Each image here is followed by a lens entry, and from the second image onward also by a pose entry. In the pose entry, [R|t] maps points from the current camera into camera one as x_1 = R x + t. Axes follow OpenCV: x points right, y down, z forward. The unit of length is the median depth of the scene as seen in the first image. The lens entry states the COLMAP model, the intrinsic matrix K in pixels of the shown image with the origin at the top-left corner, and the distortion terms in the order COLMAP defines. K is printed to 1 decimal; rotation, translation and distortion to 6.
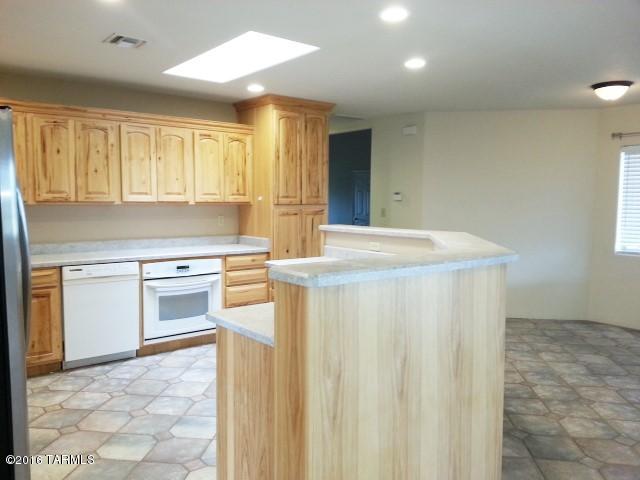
lens RADIAL K [[520.6, 0, 320.0], [0, 520.6, 240.0], [0, 0, 1]] dist [0.165394, -0.266265]
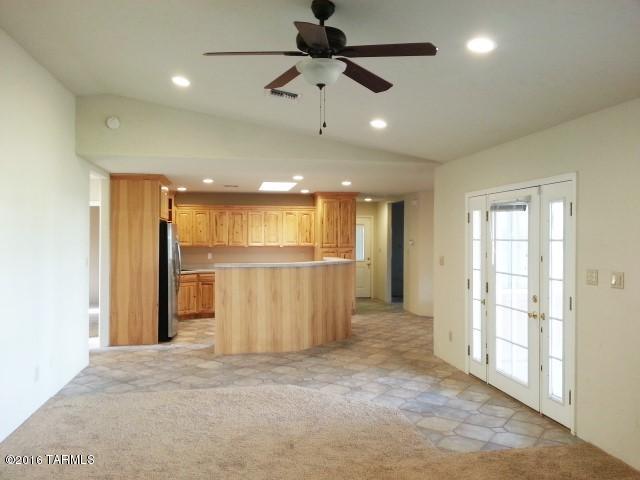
lens RADIAL K [[520.6, 0, 320.0], [0, 520.6, 240.0], [0, 0, 1]] dist [0.165394, -0.266265]
pose [[0.880151, -0.003061, -0.474684, 0.926863], [-0.034858, 0.996863, -0.071061, 0.047766], [0.473413, 0.079090, 0.877283, -0.770402]]
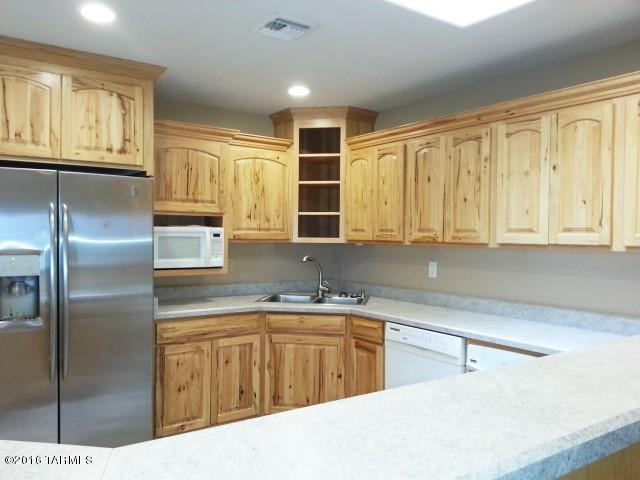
lens RADIAL K [[520.6, 0, 320.0], [0, 520.6, 240.0], [0, 0, 1]] dist [0.165394, -0.266265]
pose [[-0.047297, 0.004591, -0.998870, 0.280880], [-0.089588, 0.995940, 0.008820, -0.063343], [0.994855, 0.089904, -0.046694, 0.820771]]
